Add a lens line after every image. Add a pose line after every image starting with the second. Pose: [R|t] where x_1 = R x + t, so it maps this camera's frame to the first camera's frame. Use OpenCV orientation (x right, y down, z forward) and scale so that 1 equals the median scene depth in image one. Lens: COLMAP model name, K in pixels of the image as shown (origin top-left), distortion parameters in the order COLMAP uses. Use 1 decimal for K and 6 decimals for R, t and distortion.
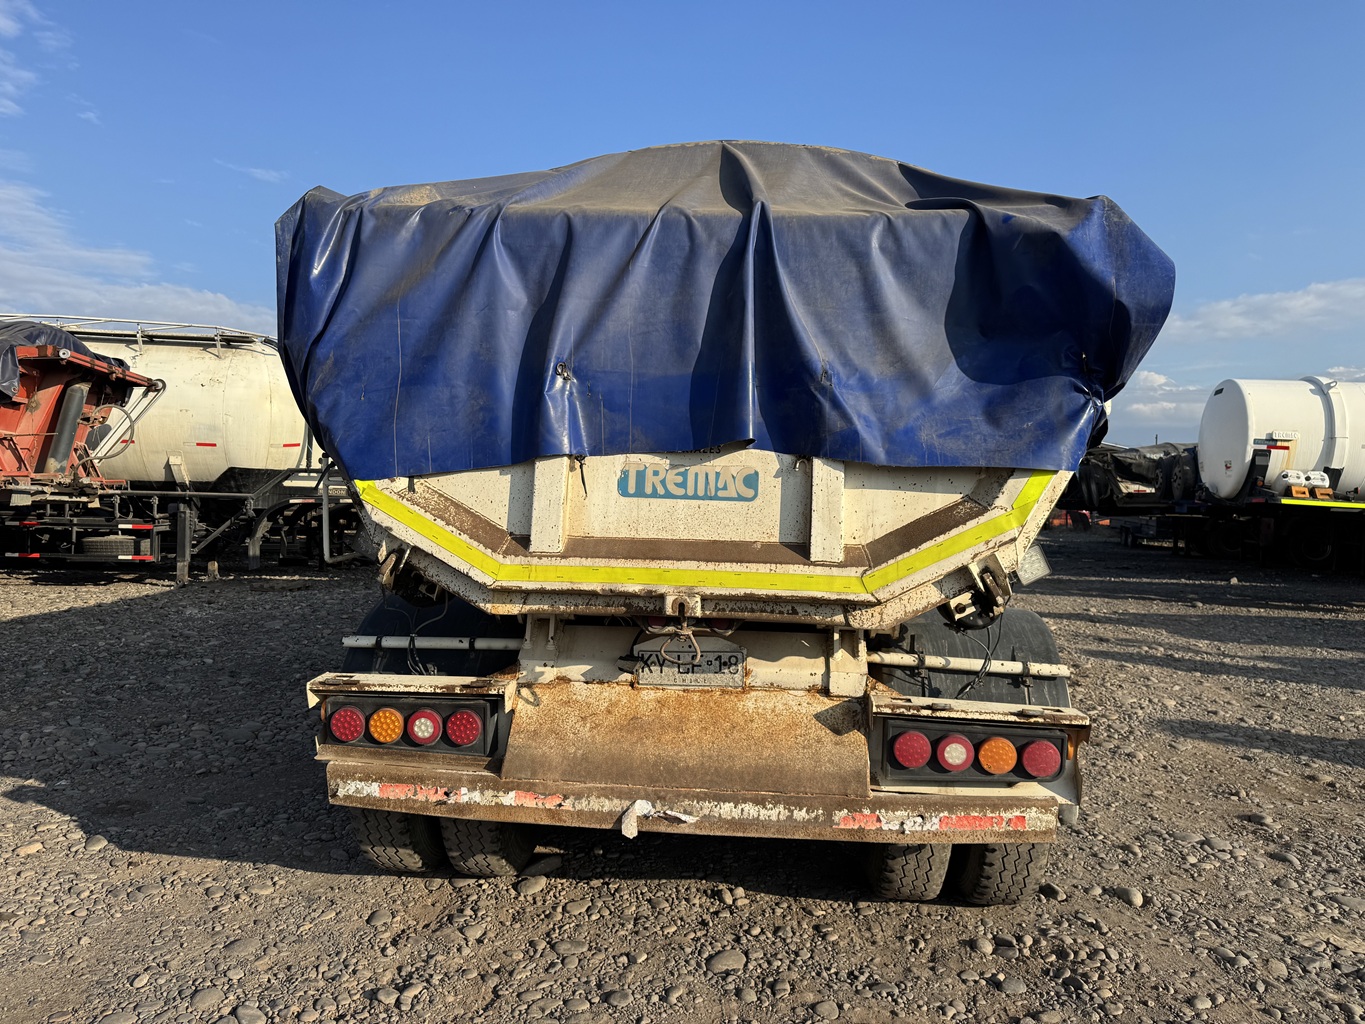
lens RADIAL K [[967.1, 0, 682.9], [0, 967.1, 488.4], [0, 0, 1]] dist [0.075217, -0.124847]
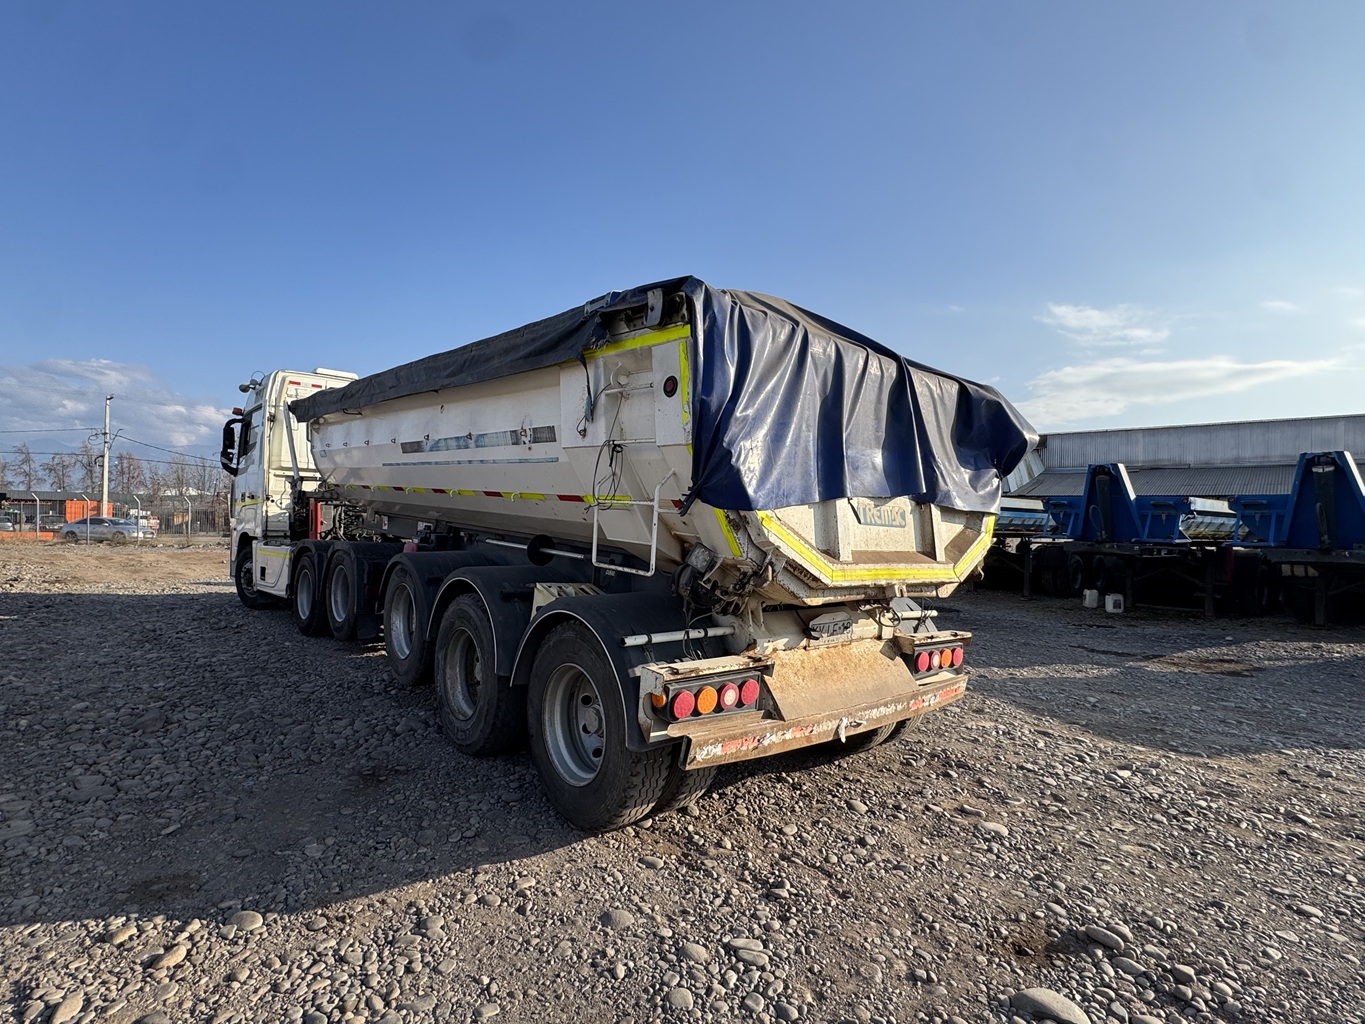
lens RADIAL K [[698.9, 0, 682.5], [0, 698.9, 512.0], [0, 0, 1]] dist [-0.002952, -0.000732]
pose [[0.695301, 0.023114, 0.718347, -1.038088], [-0.022557, 0.999692, -0.010334, 0.006844], [-0.718365, -0.009018, 0.695608, 0.406560]]
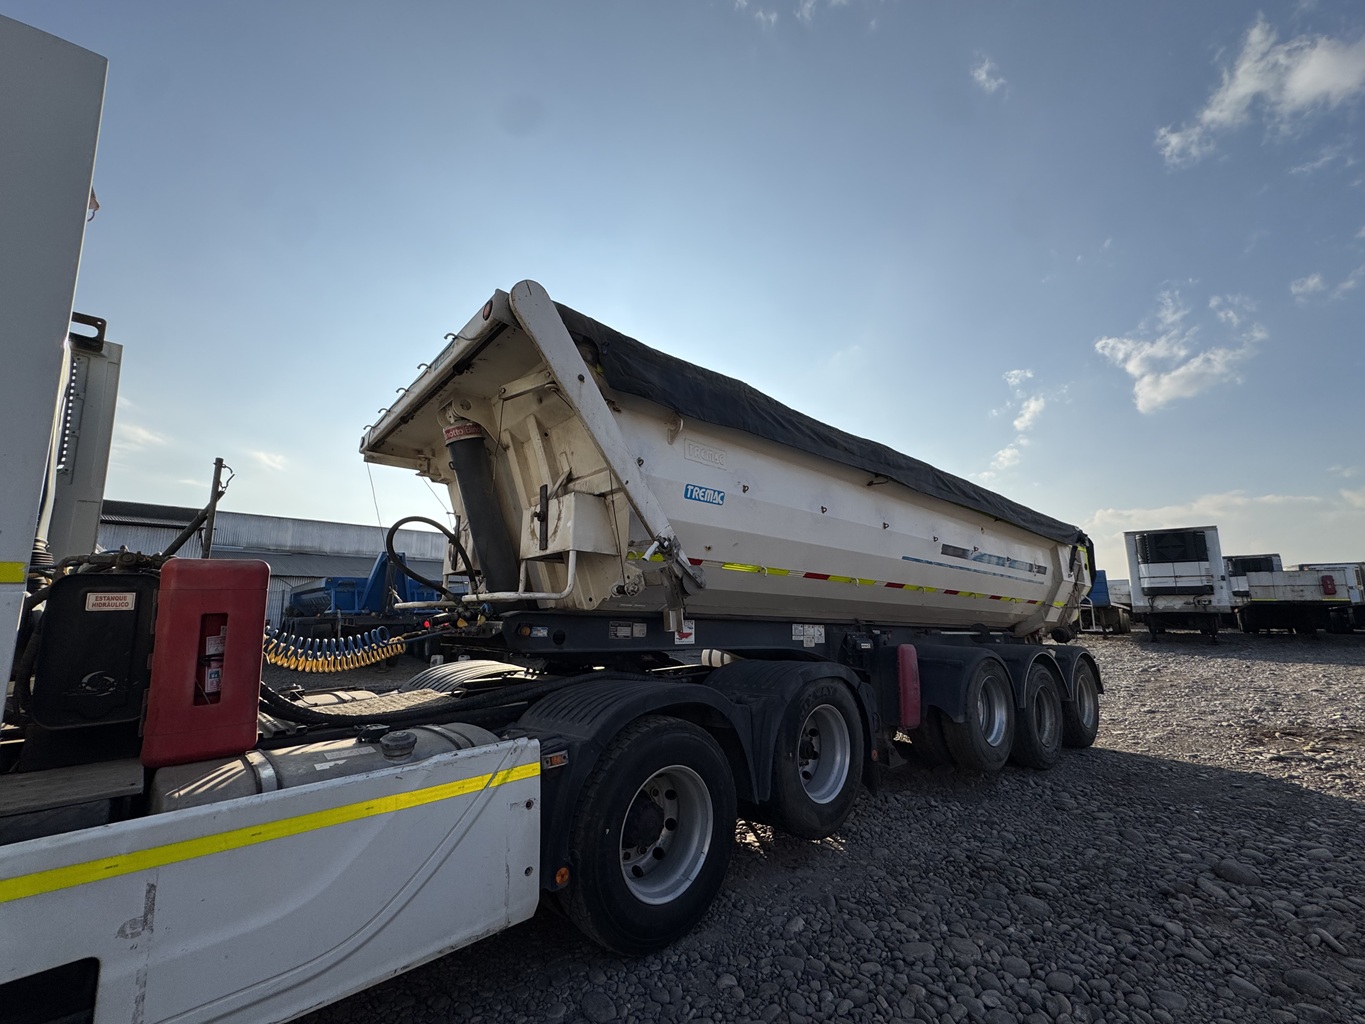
lens RADIAL K [[560.6, 0, 682.5], [0, 560.6, 512.0], [0, 0, 1]] dist [-0.002895, -0.000354]
pose [[-0.726490, 0.109405, 0.678411, -0.776424], [-0.004563, 0.986455, -0.163969, -0.009157], [-0.687161, -0.122217, -0.716151, 3.627620]]
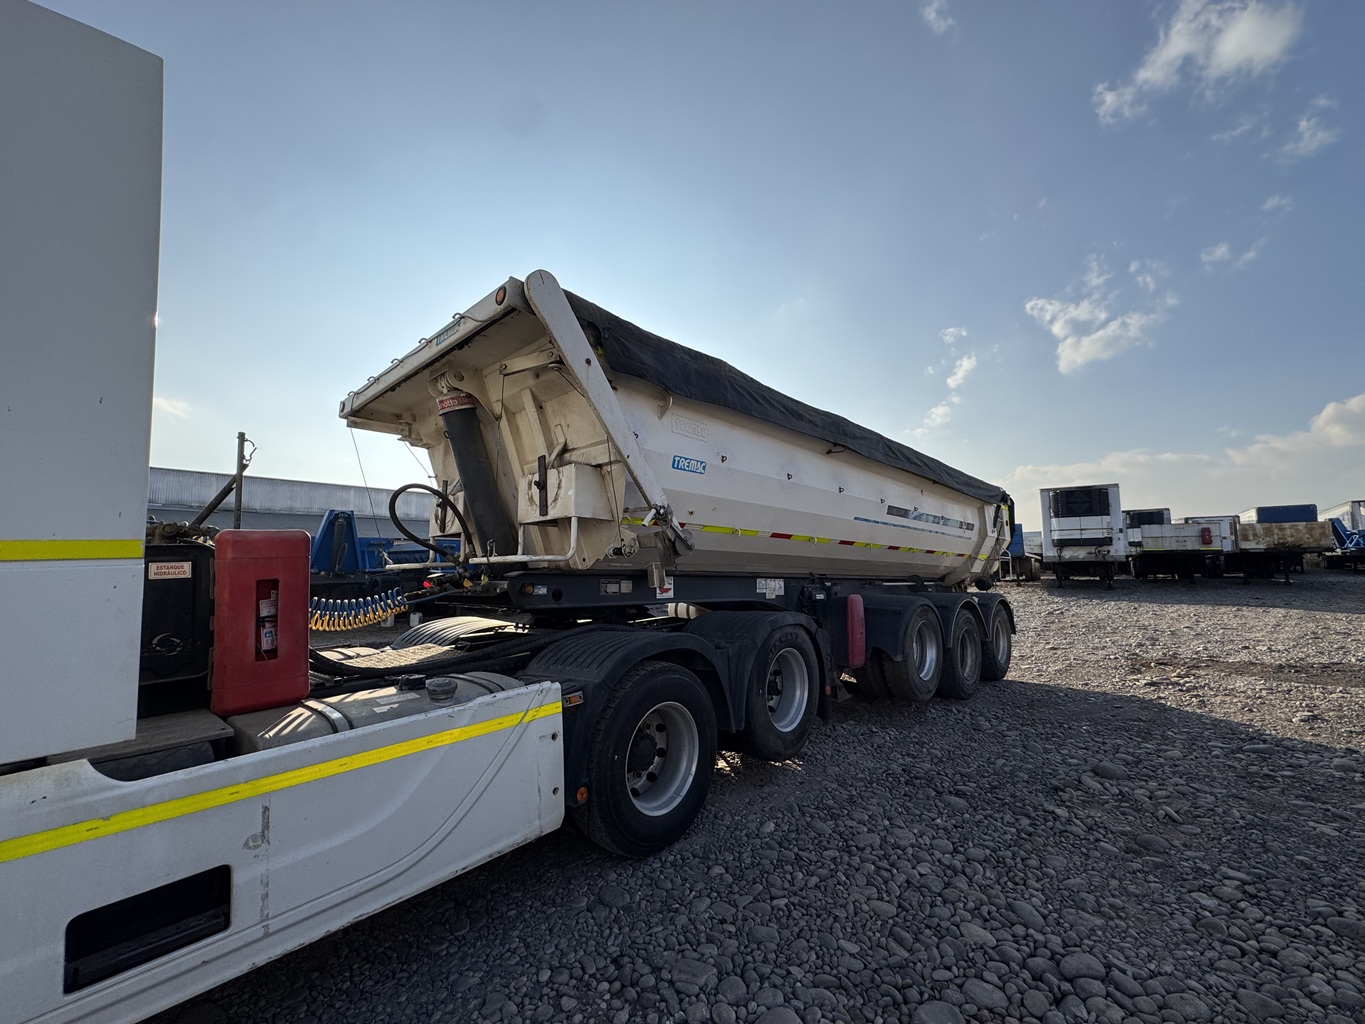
lens RADIAL K [[560.6, 0, 682.5], [0, 560.6, 512.0], [0, 0, 1]] dist [-0.002895, -0.000354]
pose [[-0.790932, 0.056191, 0.609319, -0.786360], [0.006753, 0.996516, -0.083132, -0.018768], [-0.611867, -0.061637, -0.788556, 3.751151]]
